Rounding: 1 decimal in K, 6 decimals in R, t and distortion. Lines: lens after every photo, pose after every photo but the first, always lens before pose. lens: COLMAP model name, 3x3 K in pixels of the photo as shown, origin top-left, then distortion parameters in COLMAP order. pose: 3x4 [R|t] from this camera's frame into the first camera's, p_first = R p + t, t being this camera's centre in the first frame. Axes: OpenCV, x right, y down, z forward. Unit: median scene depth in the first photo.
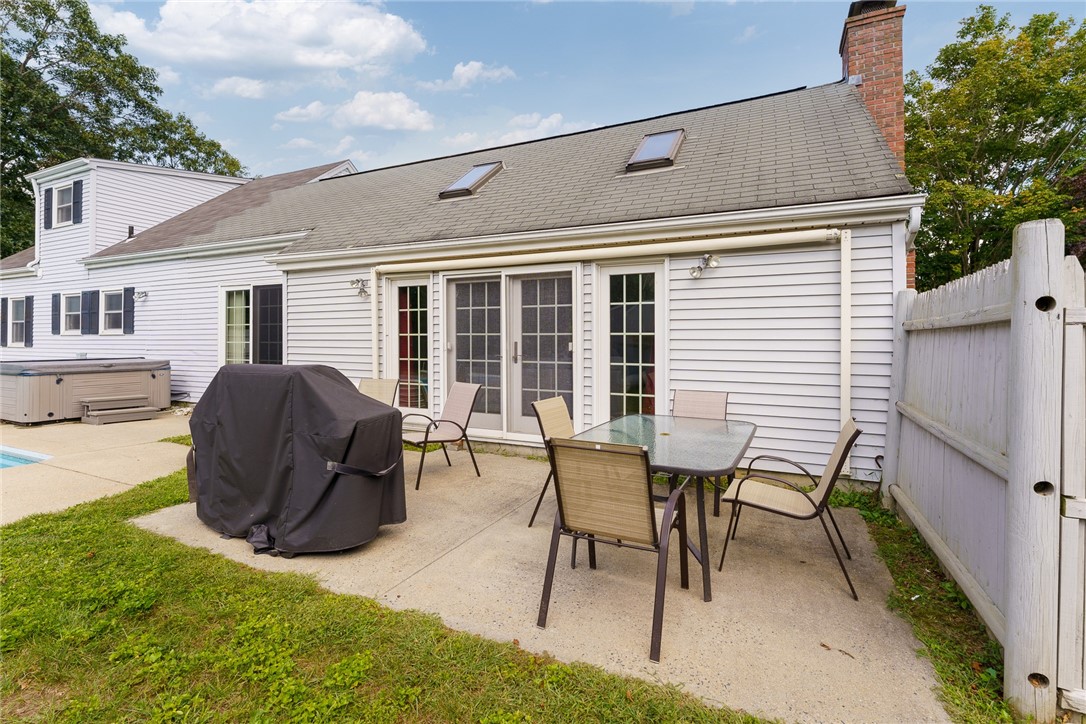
lens RADIAL K [[482.2, 0, 577.3], [0, 482.2, 337.0], [0, 0, 1]] dist [-0.000989, -0.000452]
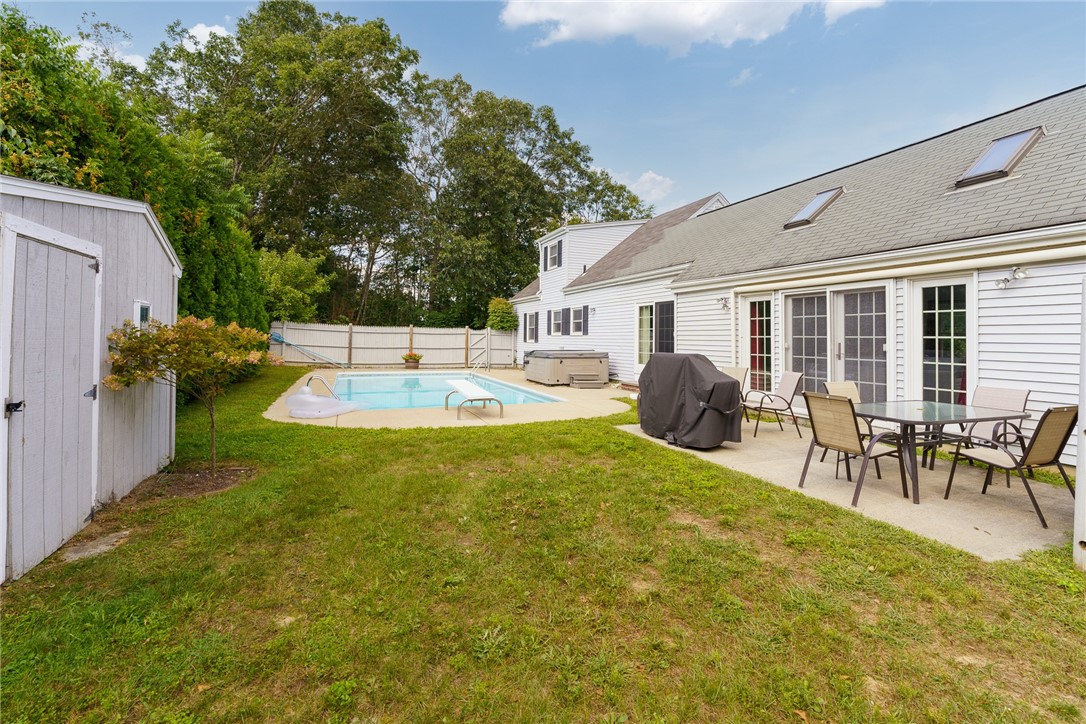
lens RADIAL K [[511.6, 0, 545.4], [0, 511.6, 332.1], [0, 0, 1]] dist [-0.002338, -0.000168]
pose [[0.711144, -0.002543, -0.703042, 0.213749], [-0.003450, 0.999969, -0.007107, -0.005124], [0.703038, 0.007479, 0.711113, -0.398842]]
